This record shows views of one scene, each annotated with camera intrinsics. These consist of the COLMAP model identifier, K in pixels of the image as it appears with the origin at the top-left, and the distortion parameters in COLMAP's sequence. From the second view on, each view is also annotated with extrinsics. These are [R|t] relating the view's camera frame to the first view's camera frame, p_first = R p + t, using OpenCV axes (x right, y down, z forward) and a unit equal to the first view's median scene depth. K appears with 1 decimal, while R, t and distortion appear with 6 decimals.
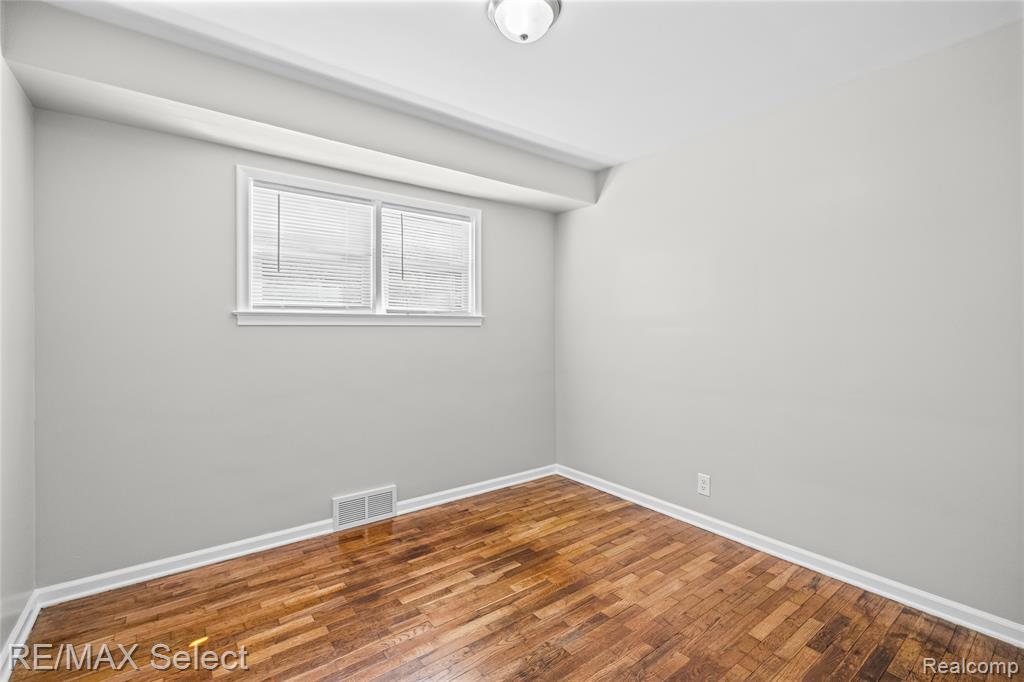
lens RADIAL K [[455.8, 0, 513.1], [0, 455.8, 328.9], [0, 0, 1]] dist [-0.000057, 0.000550]
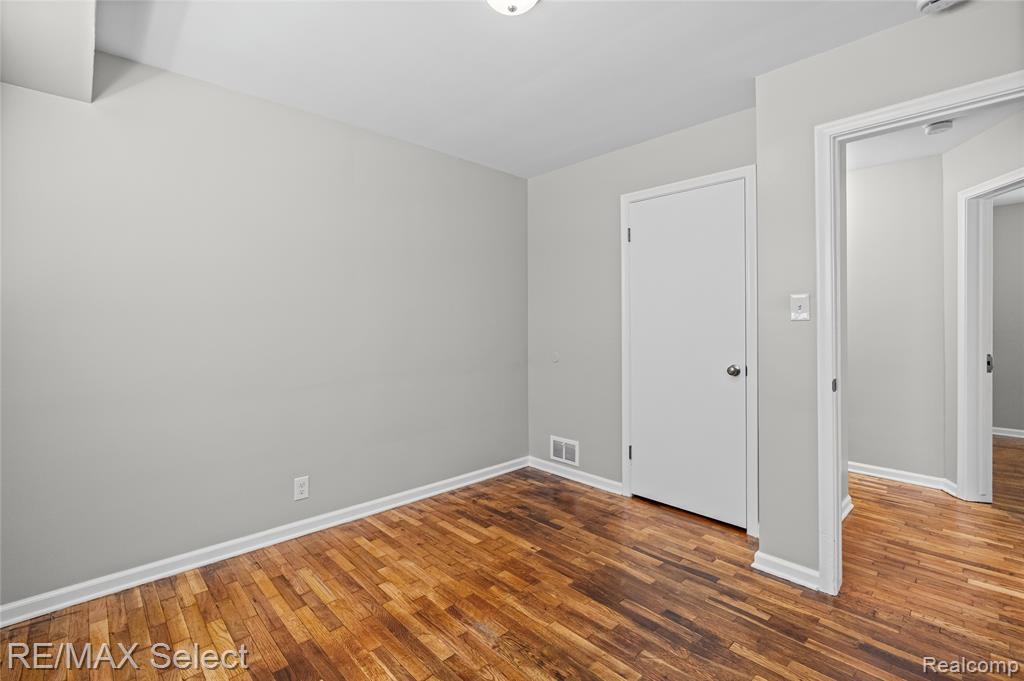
lens RADIAL K [[455.8, 0, 513.1], [0, 455.8, 328.4], [0, 0, 1]] dist [-0.000057, 0.000550]
pose [[-0.100853, -0.012409, 0.994824, -0.705310], [0.002079, 0.999917, 0.012683, 0.002292], [-0.994899, 0.003347, -0.100819, 0.845745]]
